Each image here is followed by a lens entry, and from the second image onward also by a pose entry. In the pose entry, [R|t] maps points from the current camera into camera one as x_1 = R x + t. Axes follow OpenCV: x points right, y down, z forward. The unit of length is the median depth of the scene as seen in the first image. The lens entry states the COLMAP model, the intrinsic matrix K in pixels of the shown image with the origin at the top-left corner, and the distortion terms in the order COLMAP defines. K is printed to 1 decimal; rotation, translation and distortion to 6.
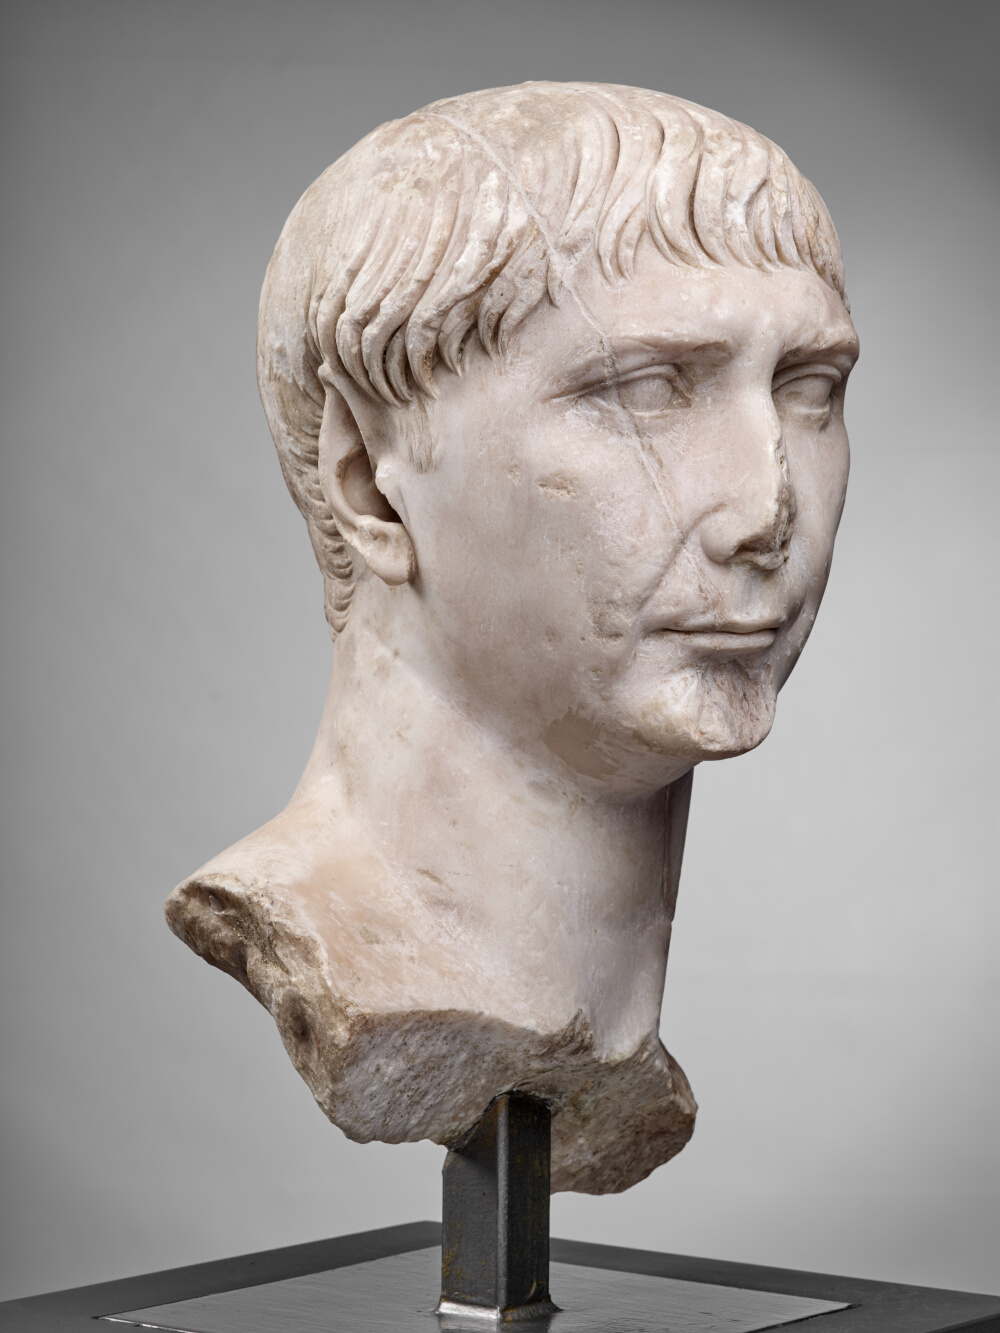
lens RADIAL K [[2456.1, 0, 402.2], [0, 2456.1, 665.2], [0, 0, 1]] dist [-0.007135, -0.059870]
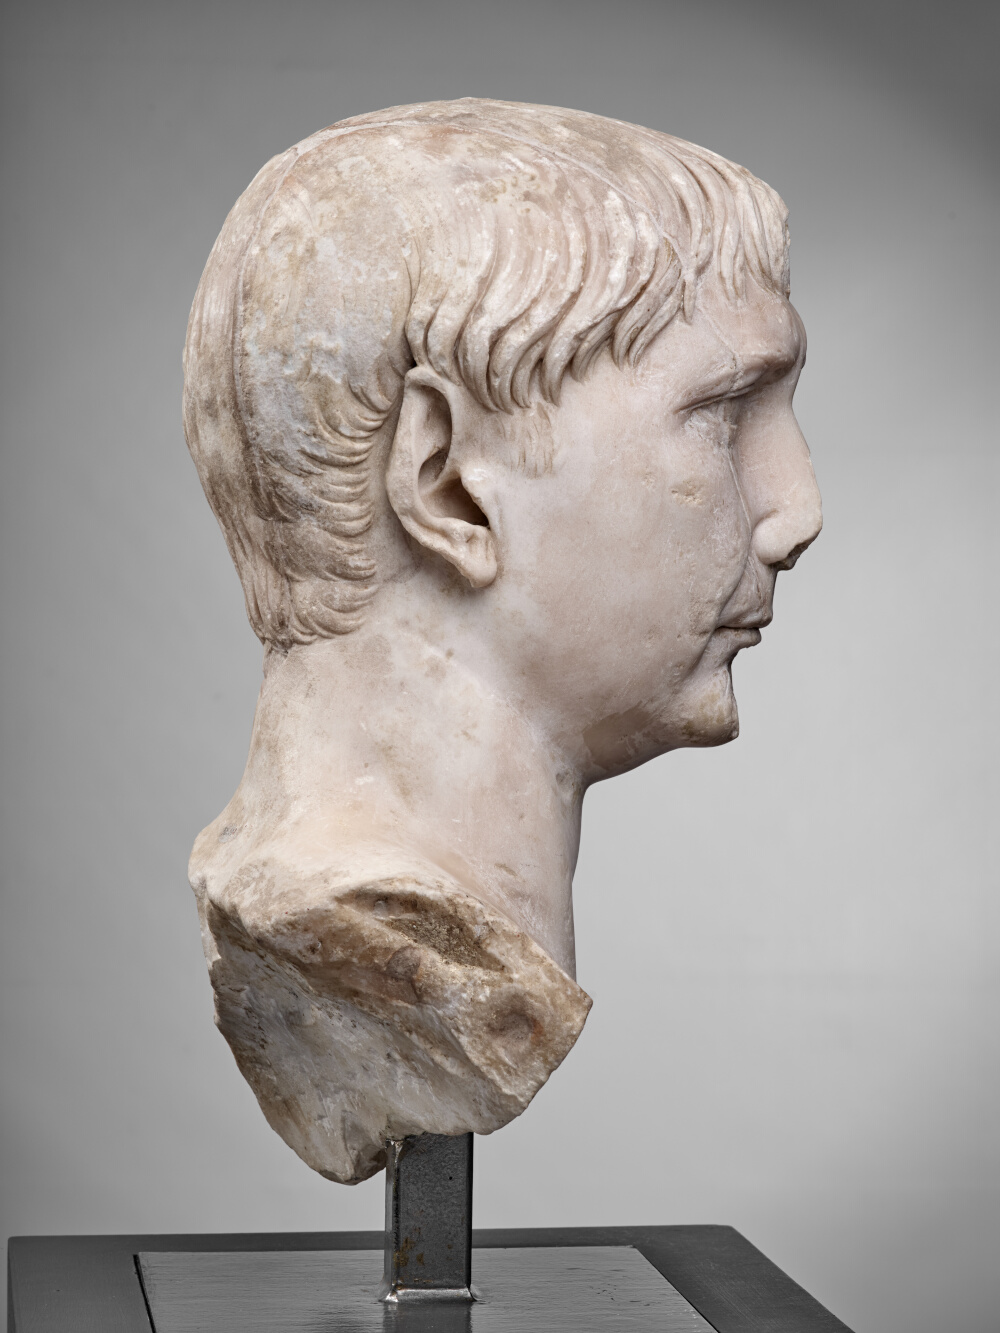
lens RADIAL K [[2456.1, 0, 402.2], [0, 2456.1, 665.2], [0, 0, 1]] dist [-0.007135, -0.059870]
pose [[0.879615, -0.021855, 0.475183, -0.535518], [0.020129, 0.999759, 0.008721, -0.009869], [-0.475259, 0.001894, 0.879844, 0.121018]]
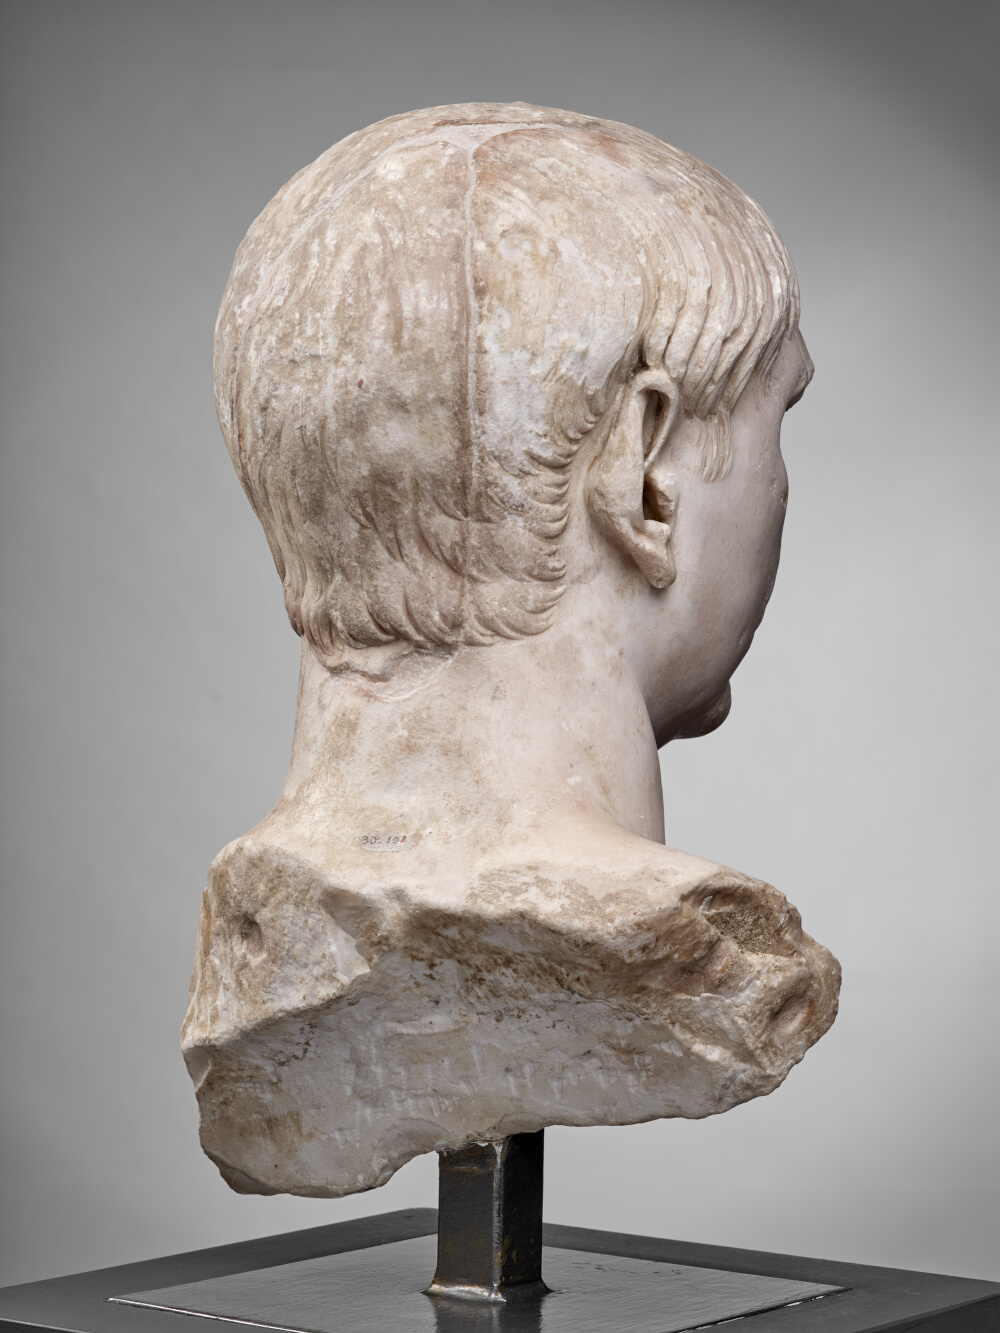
lens RADIAL K [[2456.1, 0, 402.2], [0, 2456.1, 665.2], [0, 0, 1]] dist [-0.007135, -0.059870]
pose [[0.547113, -0.035925, 0.836288, -0.982562], [0.030519, 0.999270, 0.022960, -0.028175], [-0.836502, 0.012961, 0.547810, 0.544972]]
